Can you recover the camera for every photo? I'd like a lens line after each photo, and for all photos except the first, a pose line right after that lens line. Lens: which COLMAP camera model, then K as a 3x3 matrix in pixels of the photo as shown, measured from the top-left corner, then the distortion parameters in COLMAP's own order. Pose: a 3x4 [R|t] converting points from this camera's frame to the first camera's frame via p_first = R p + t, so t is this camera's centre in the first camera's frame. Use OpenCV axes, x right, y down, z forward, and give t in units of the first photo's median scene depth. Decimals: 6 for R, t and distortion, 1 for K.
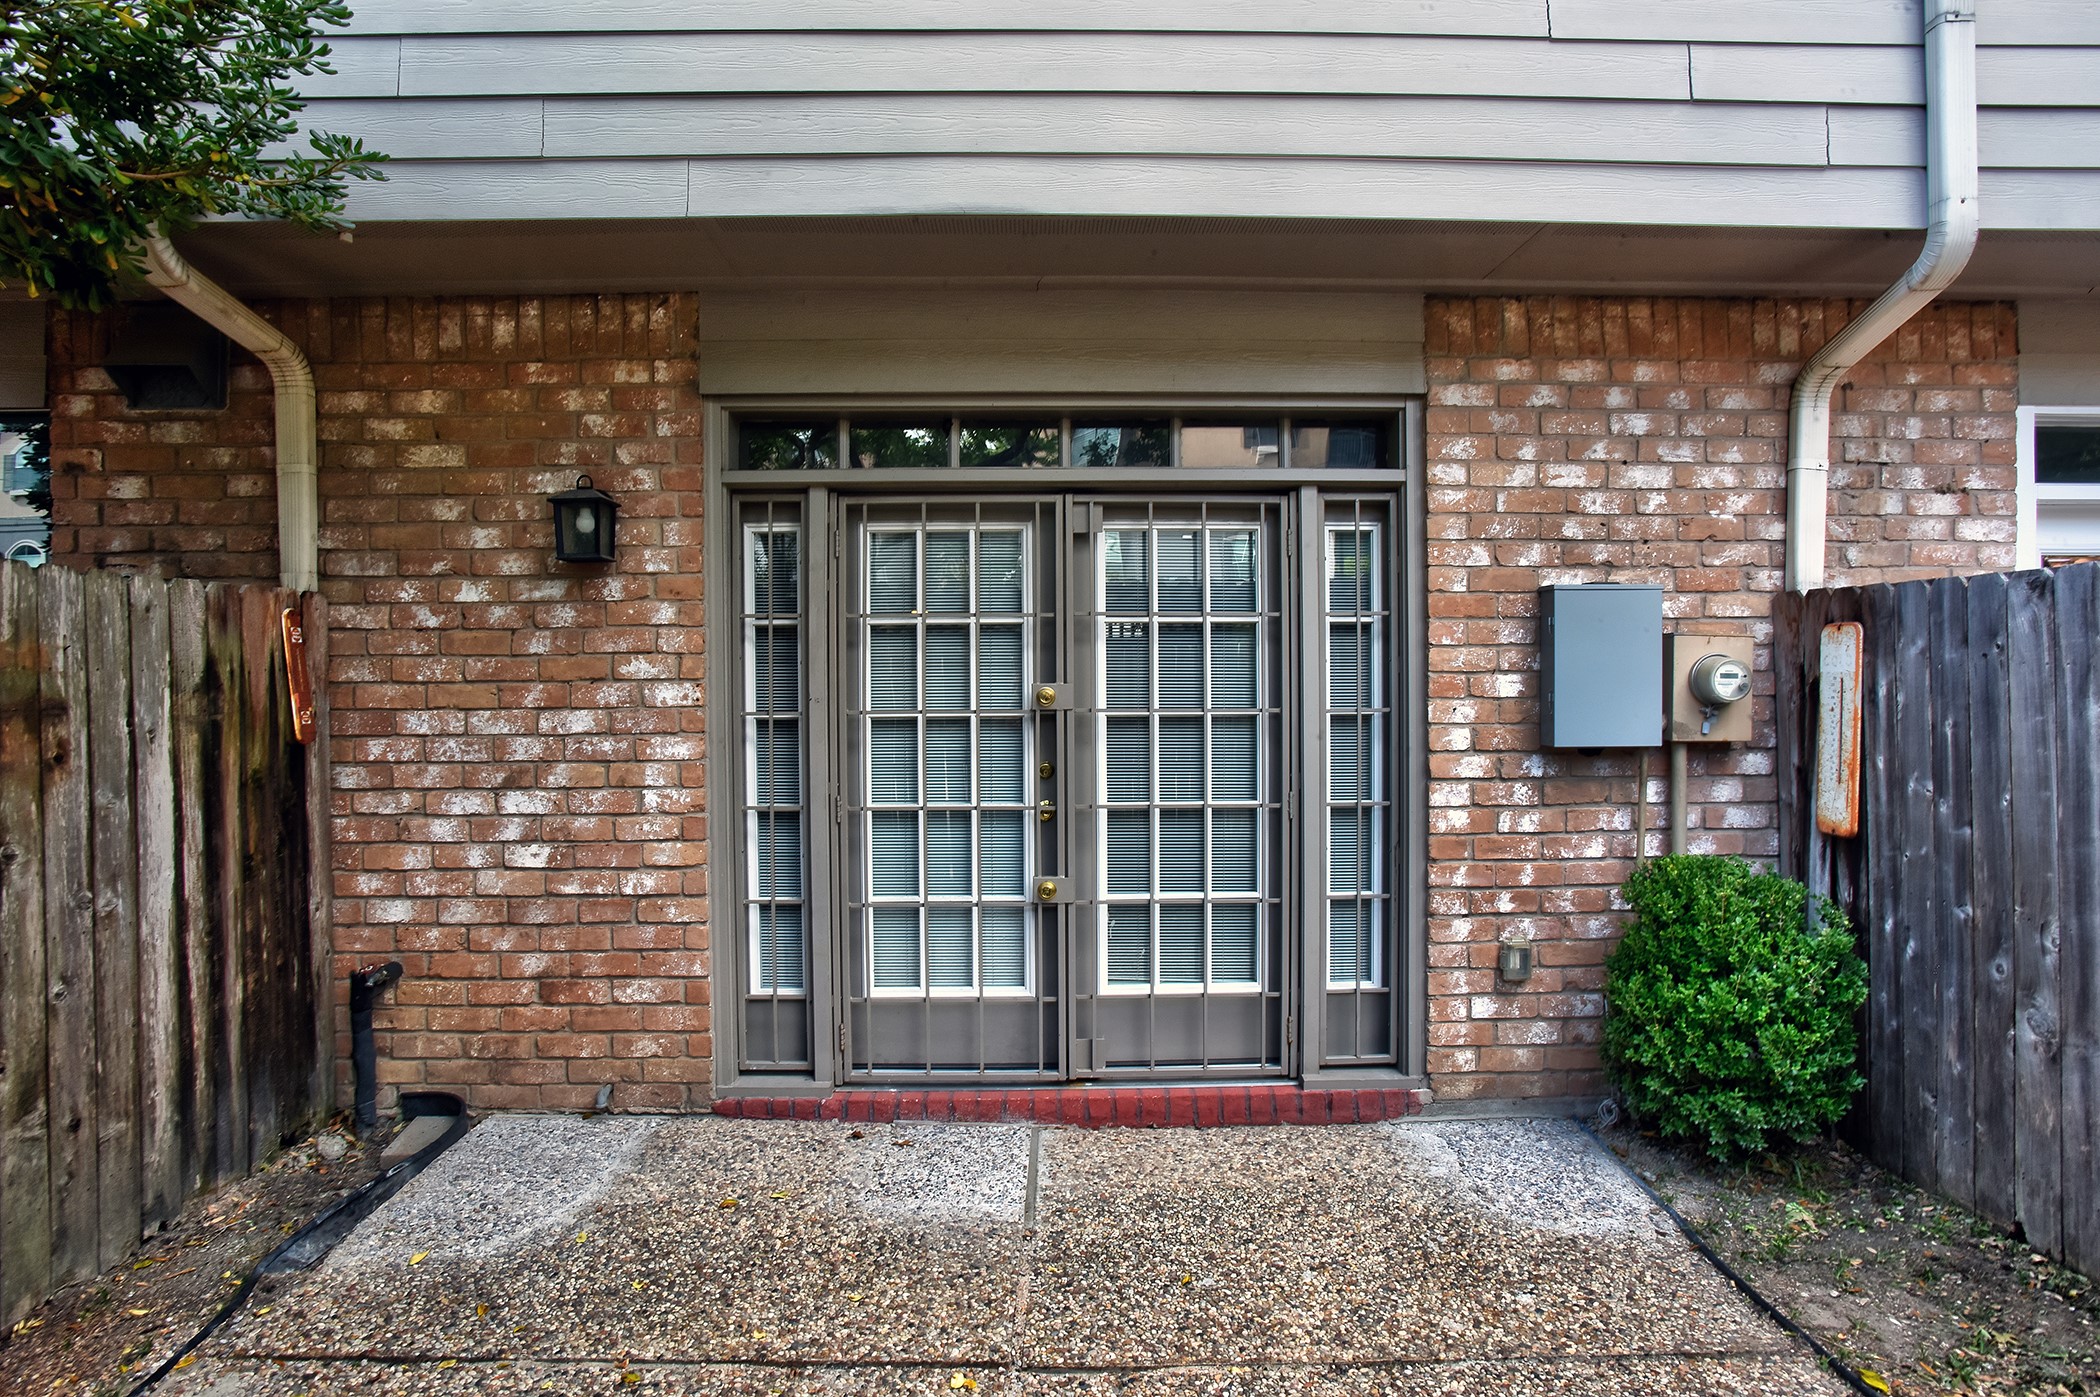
lens RADIAL K [[1178.1, 0, 1050.0], [0, 1178.1, 698.5], [0, 0, 1]] dist [-0.073403, 0.036415]
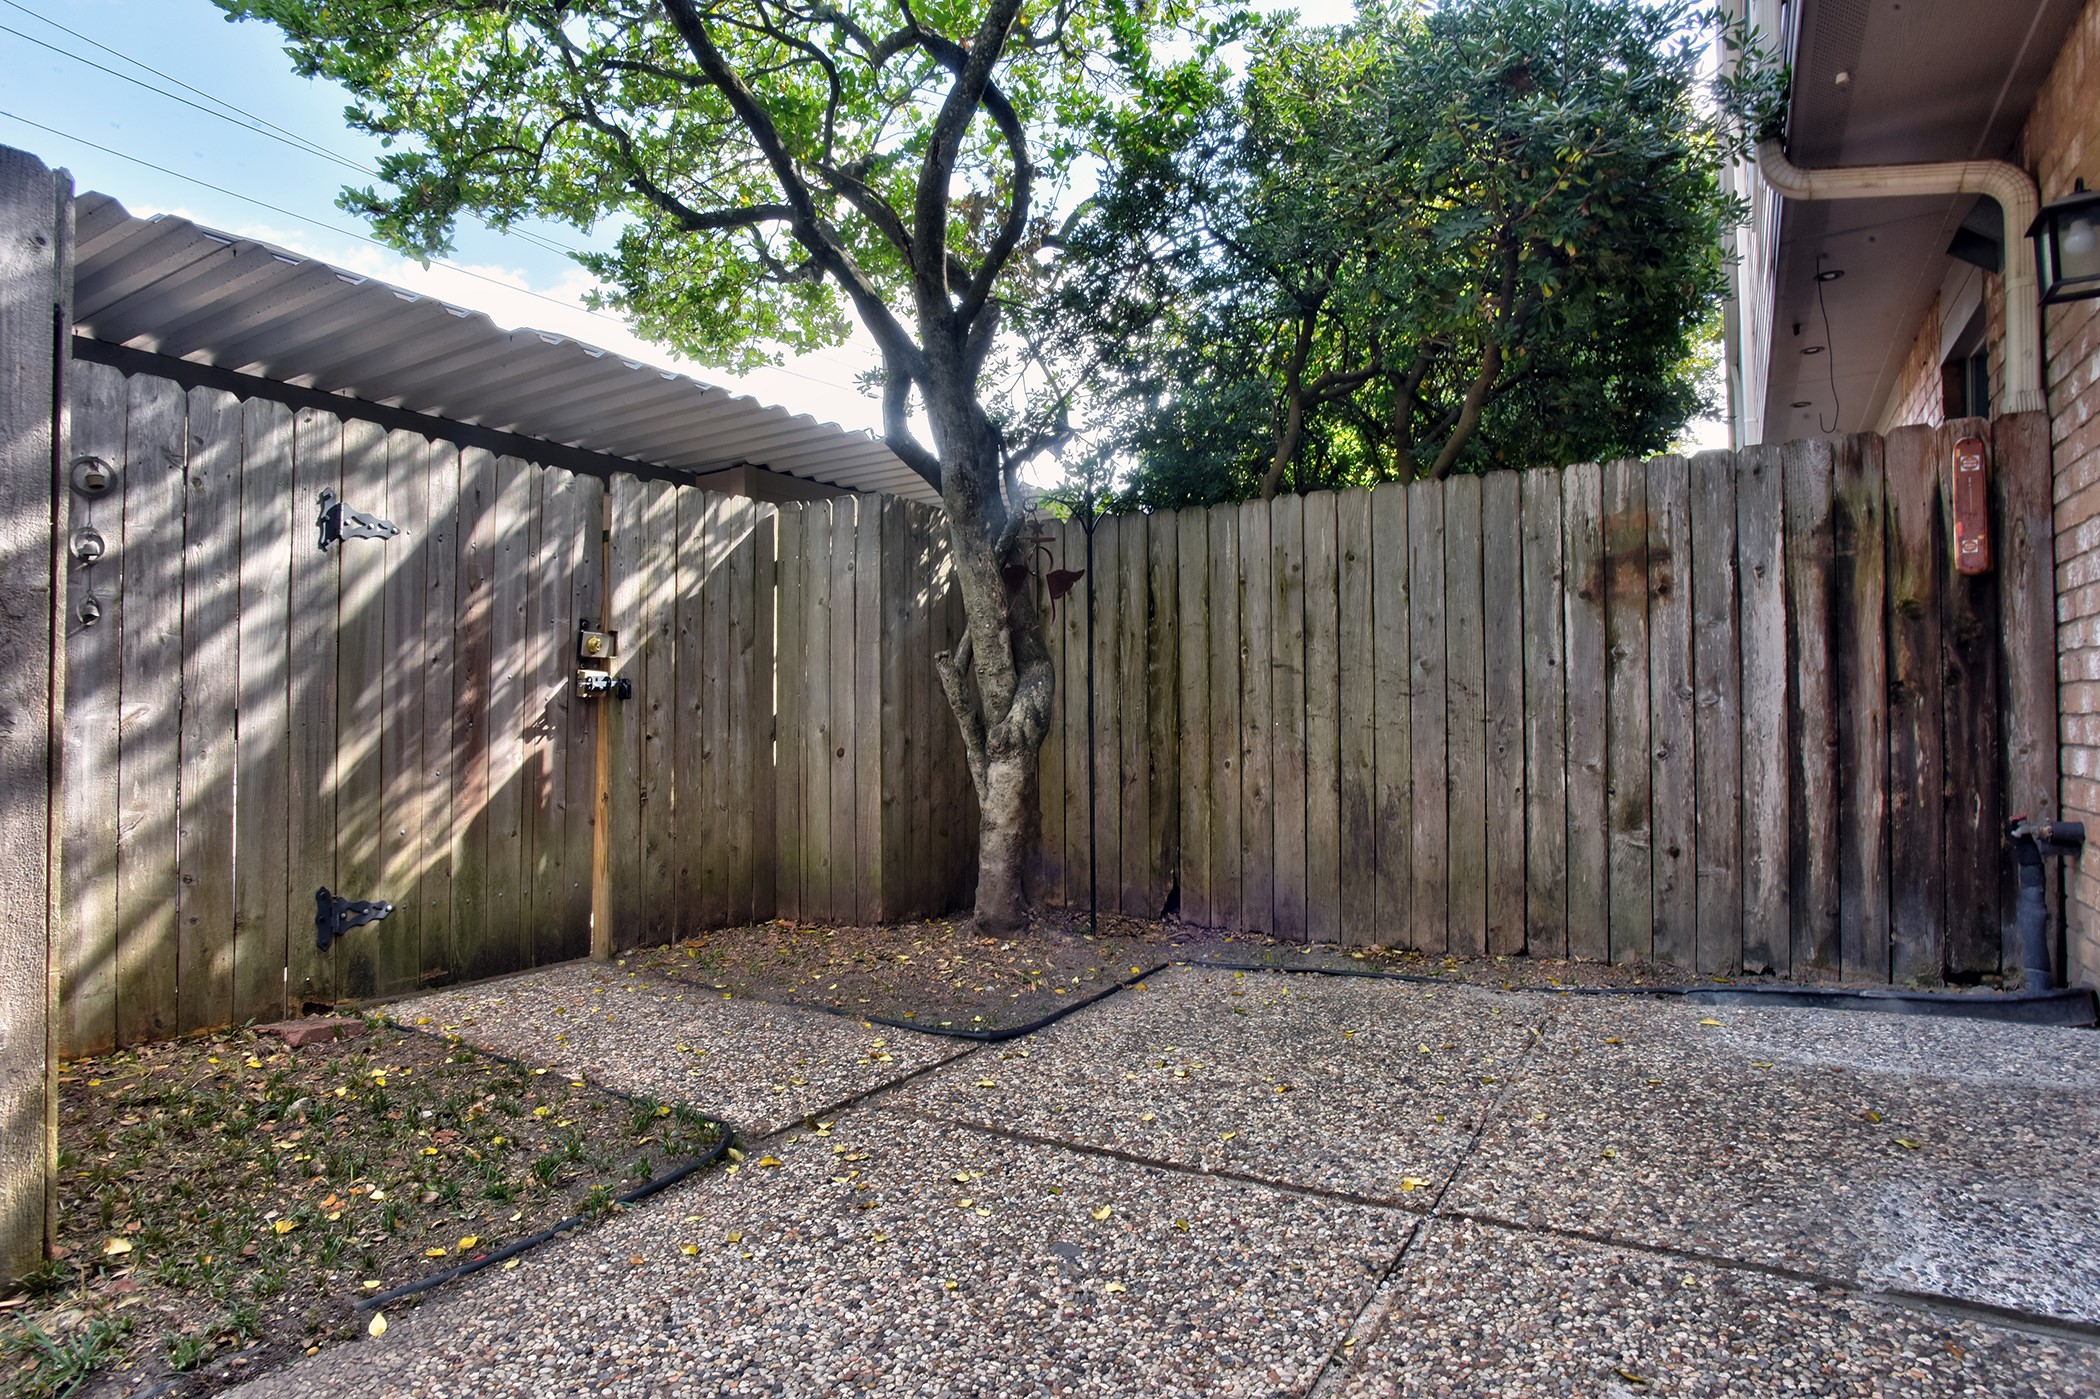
lens RADIAL K [[1178.1, 0, 1050.0], [0, 1178.1, 699.5], [0, 0, 1]] dist [-0.073403, 0.036415]
pose [[-0.528708, -0.000867, -0.848803, 0.685345], [0.004023, 0.999986, -0.003528, 0.172524], [0.848794, -0.005280, -0.528697, 0.998827]]
